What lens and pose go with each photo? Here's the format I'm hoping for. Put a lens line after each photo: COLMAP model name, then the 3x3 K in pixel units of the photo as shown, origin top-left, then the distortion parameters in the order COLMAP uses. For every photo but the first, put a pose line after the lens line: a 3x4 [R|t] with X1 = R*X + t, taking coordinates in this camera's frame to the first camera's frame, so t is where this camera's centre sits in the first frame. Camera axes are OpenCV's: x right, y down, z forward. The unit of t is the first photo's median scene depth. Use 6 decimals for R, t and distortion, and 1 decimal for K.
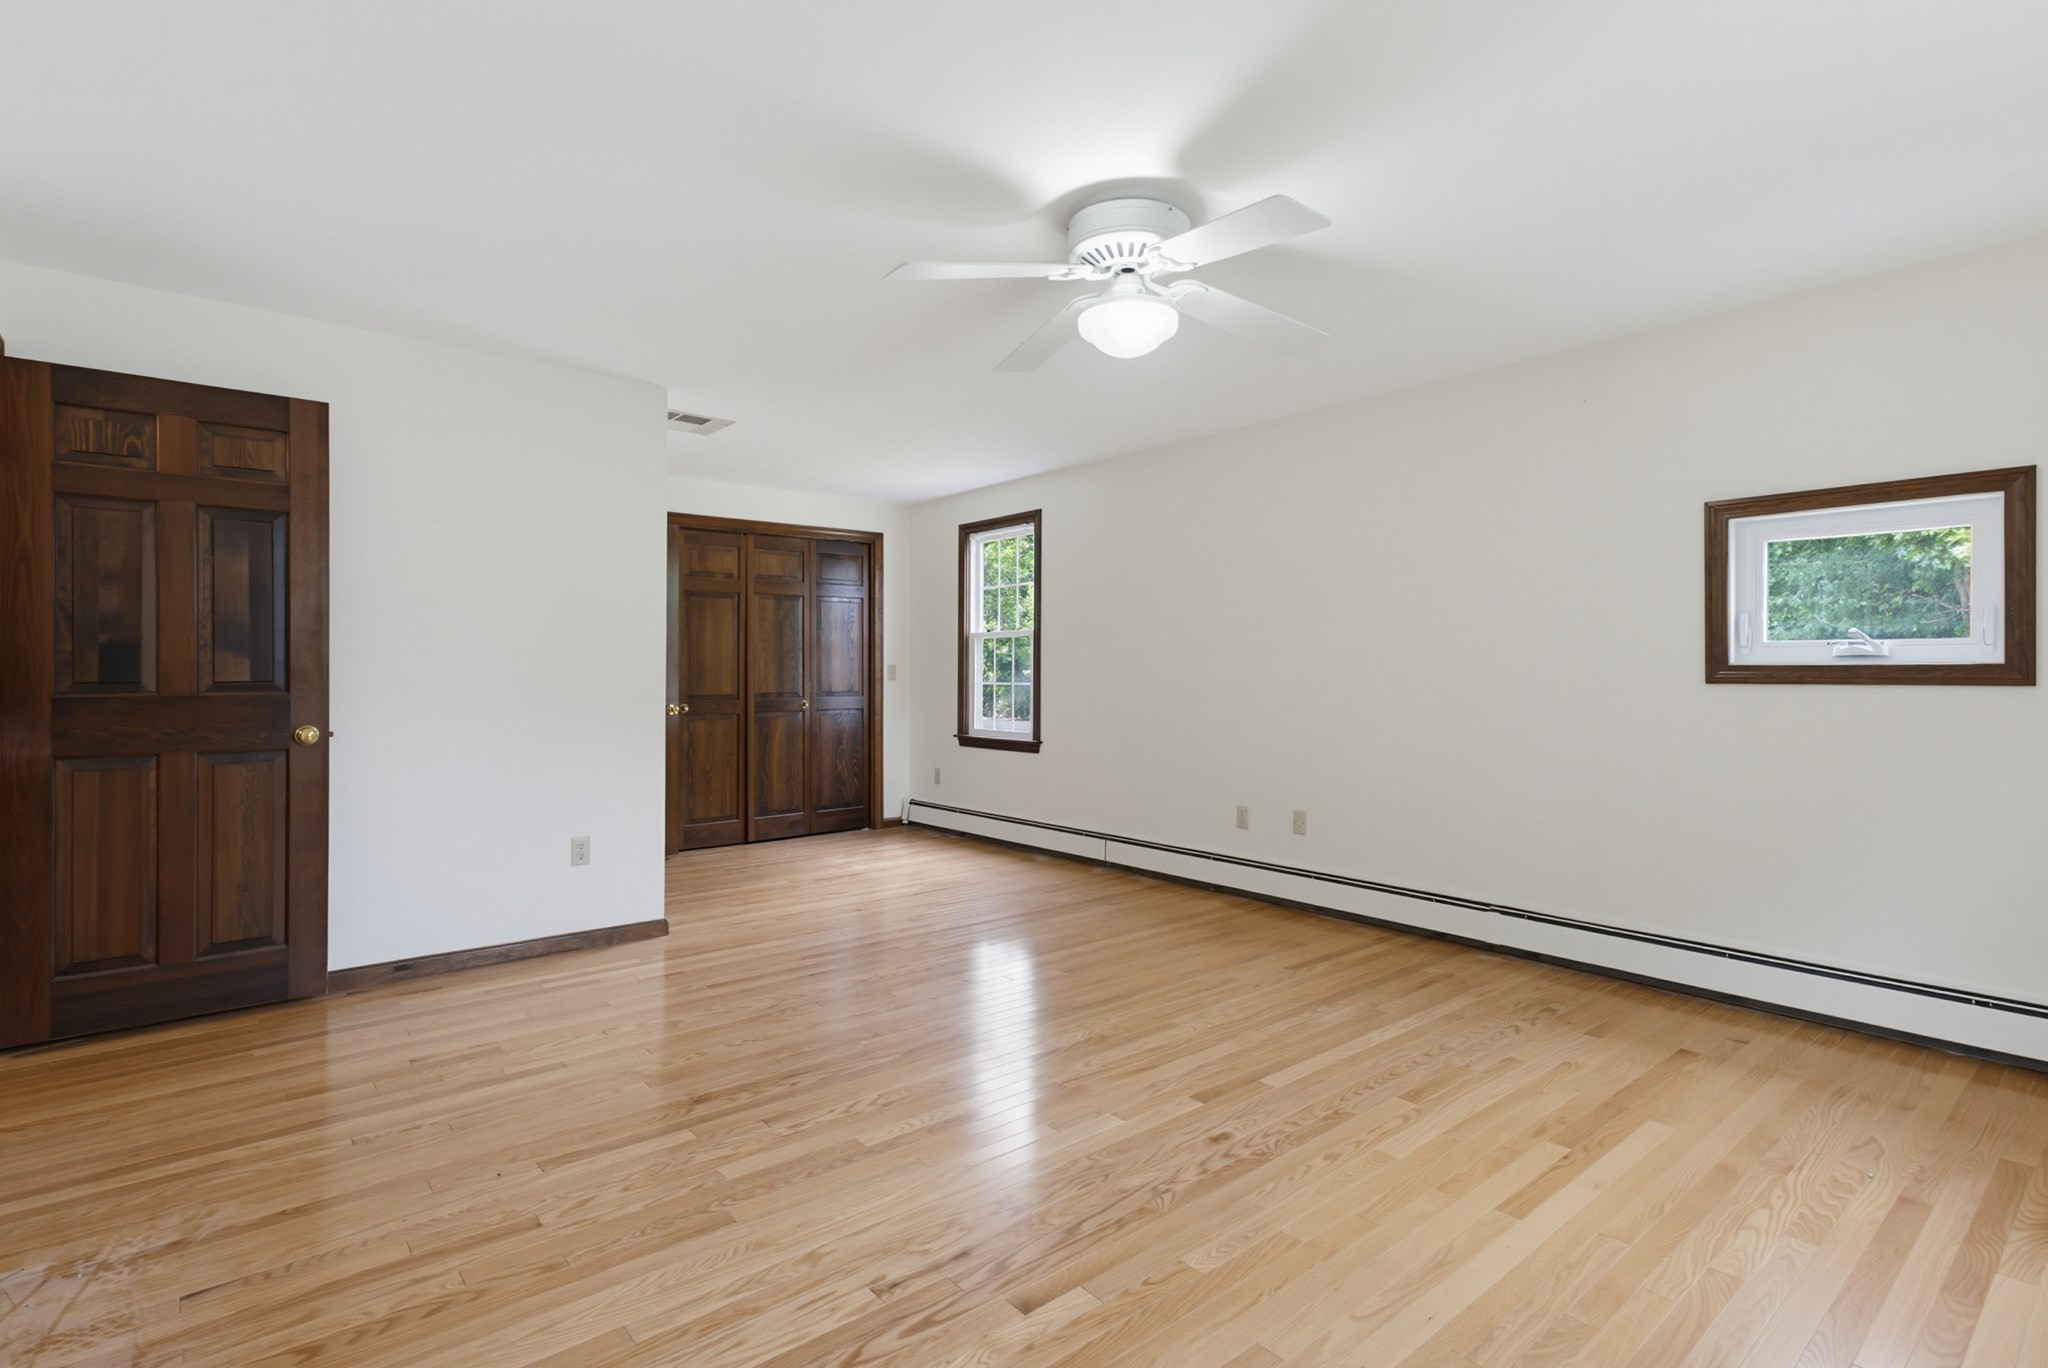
lens RADIAL K [[973.6, 0, 1050.2], [0, 973.6, 672.6], [0, 0, 1]] dist [0.014704, -0.000627]
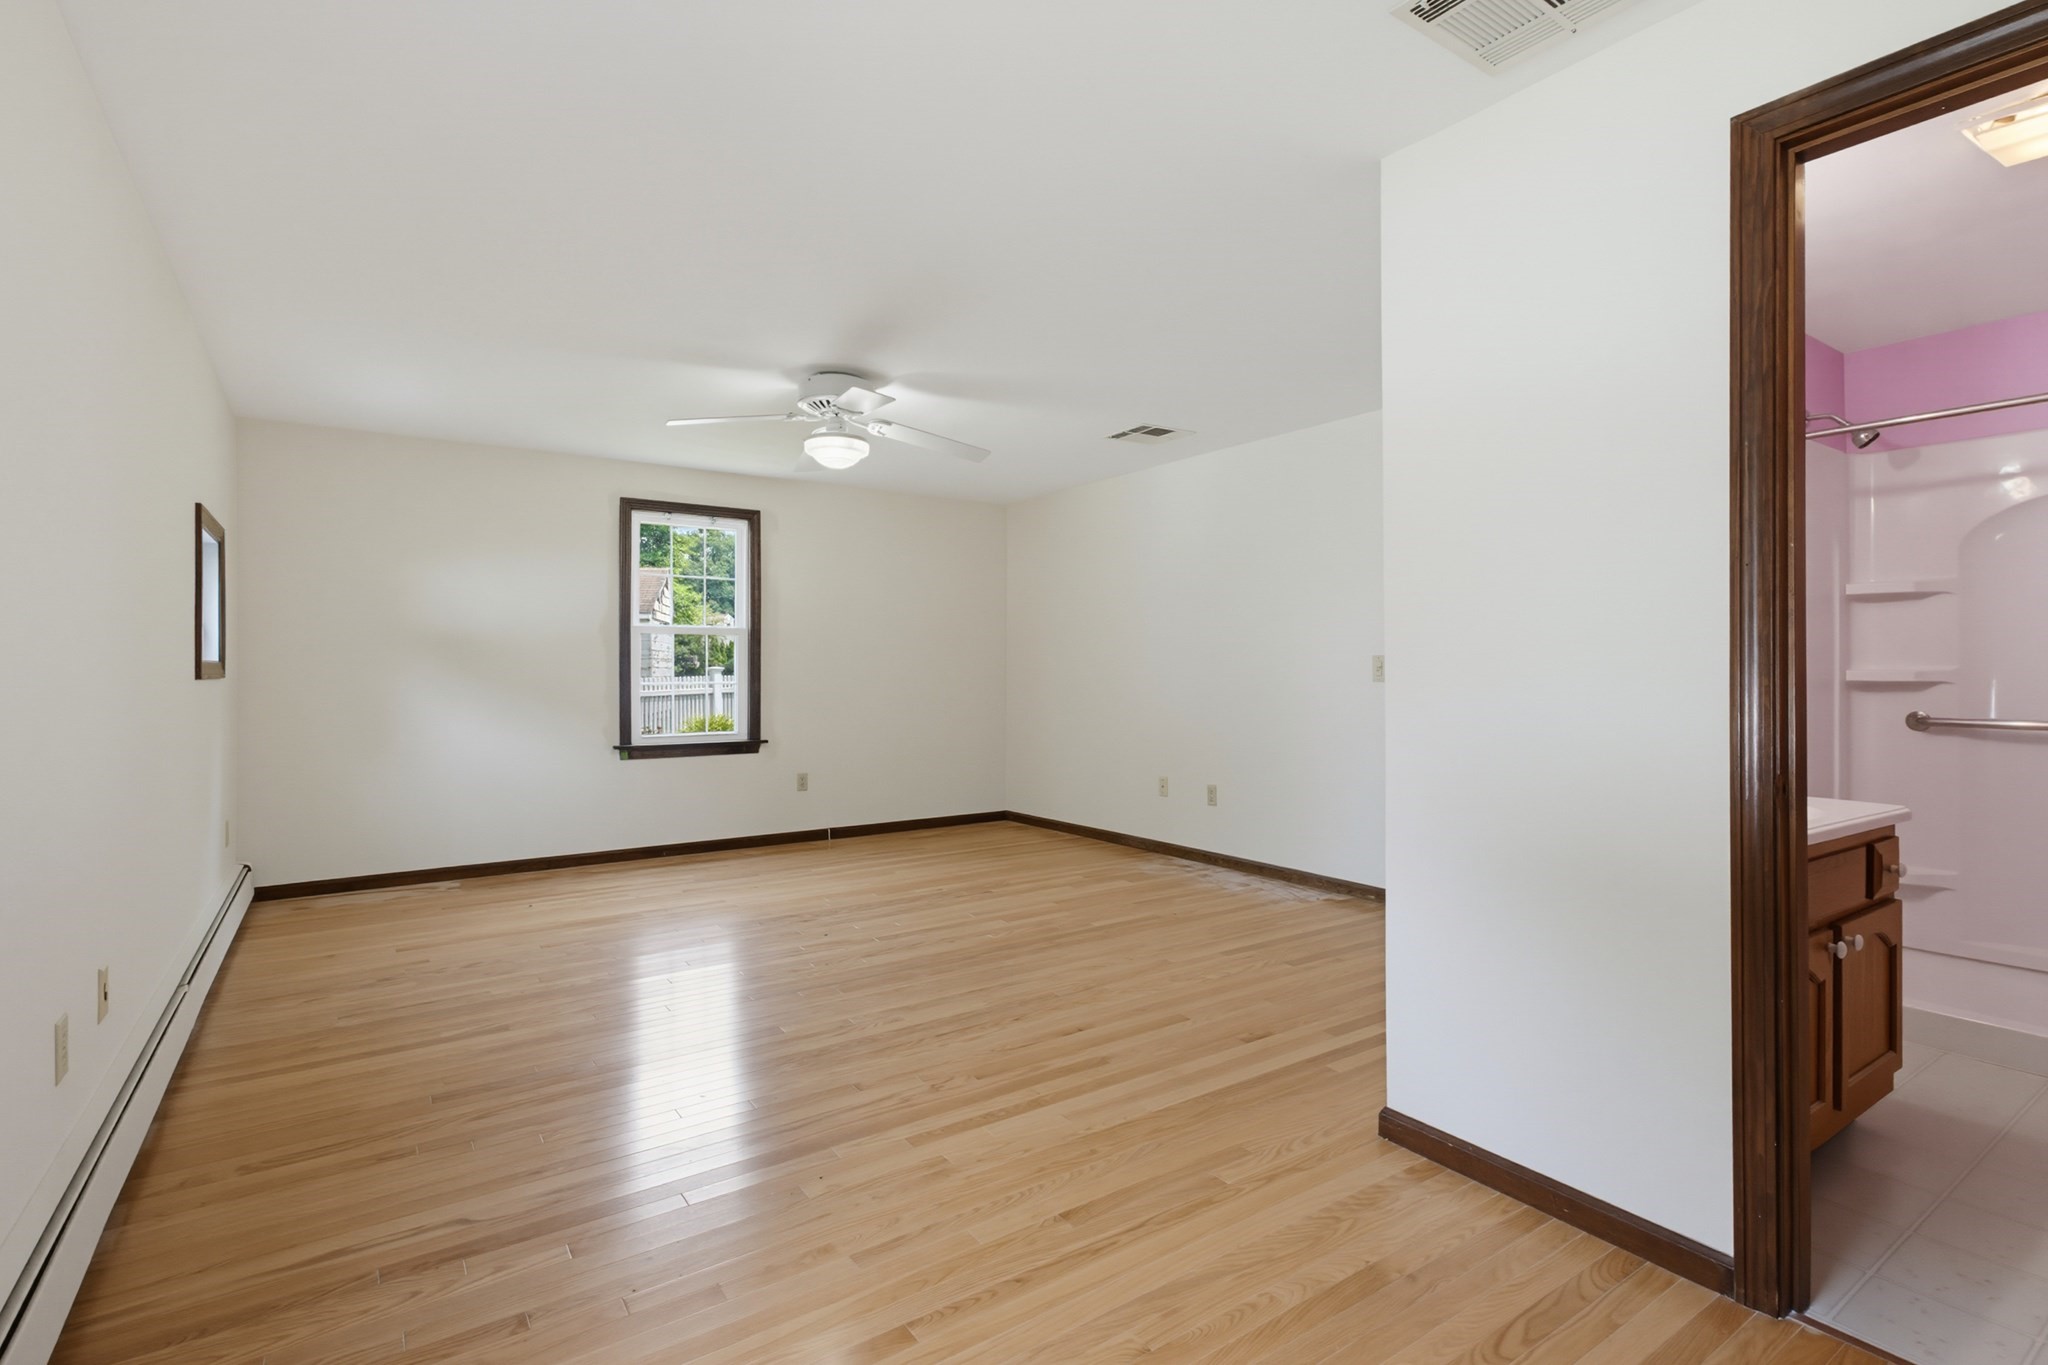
lens RADIAL K [[981.8, 0, 1031.4], [0, 981.8, 658.8], [0, 0, 1]] dist [0.001299, -0.000058]
pose [[-0.992497, -0.001570, 0.122262, -0.329514], [-0.002678, 0.999957, -0.008898, -0.003565], [-0.122243, -0.009159, -0.992458, 1.985587]]
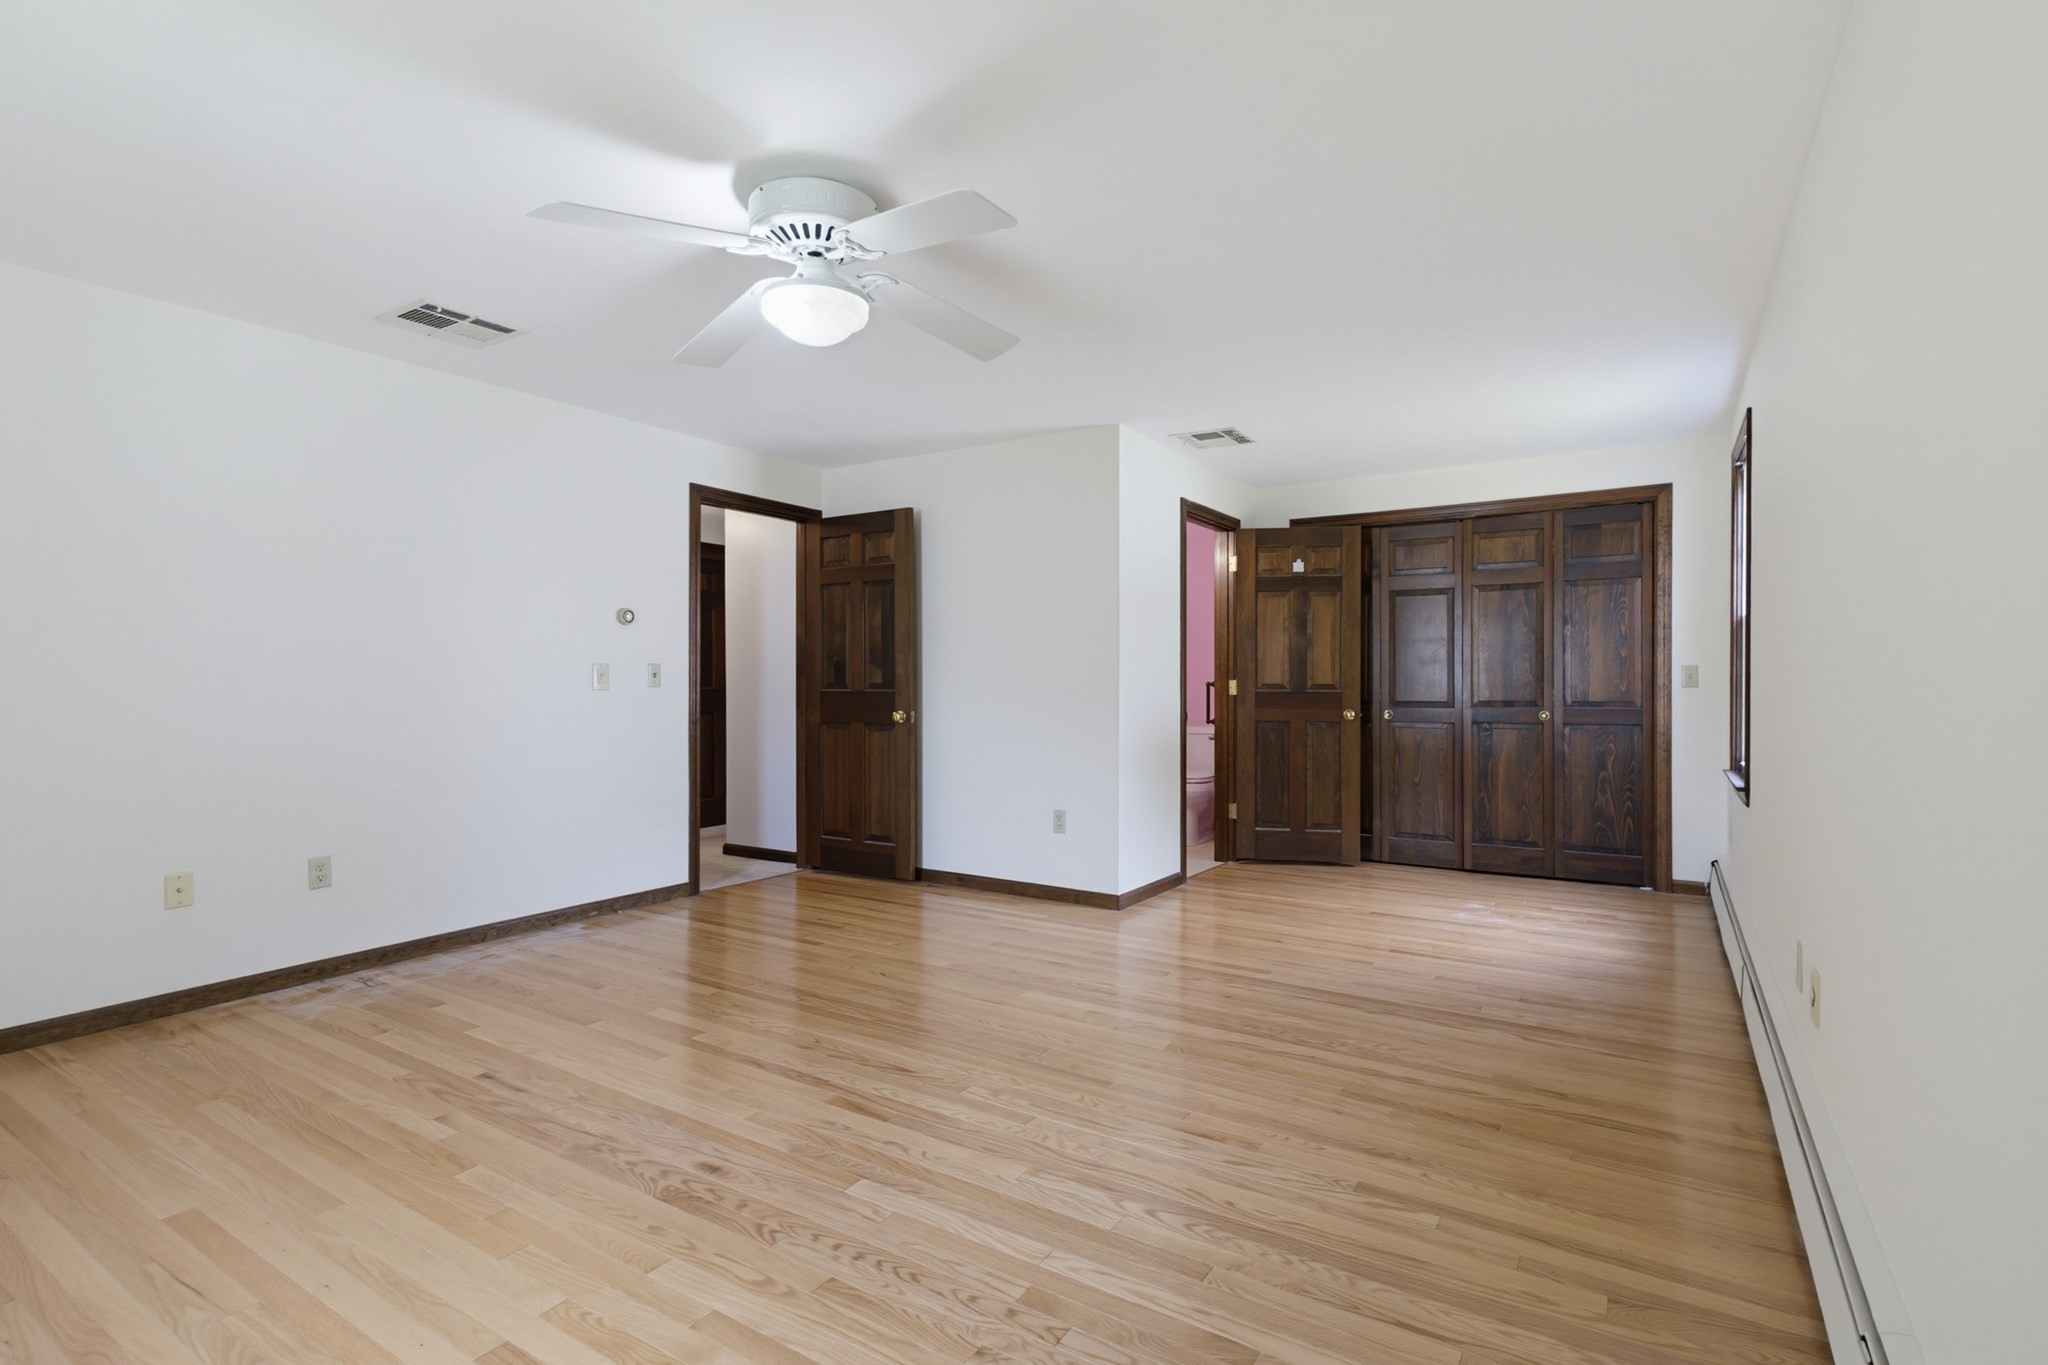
lens RADIAL K [[998.0, 0, 1062.4], [0, 998.0, 677.8], [0, 0, 1]] dist [0.012233, -0.001283]
pose [[0.303892, -0.002737, -0.952703, 0.849719], [0.000685, 0.999996, -0.002654, 0.004257], [0.952706, 0.000154, 0.303892, 0.729547]]
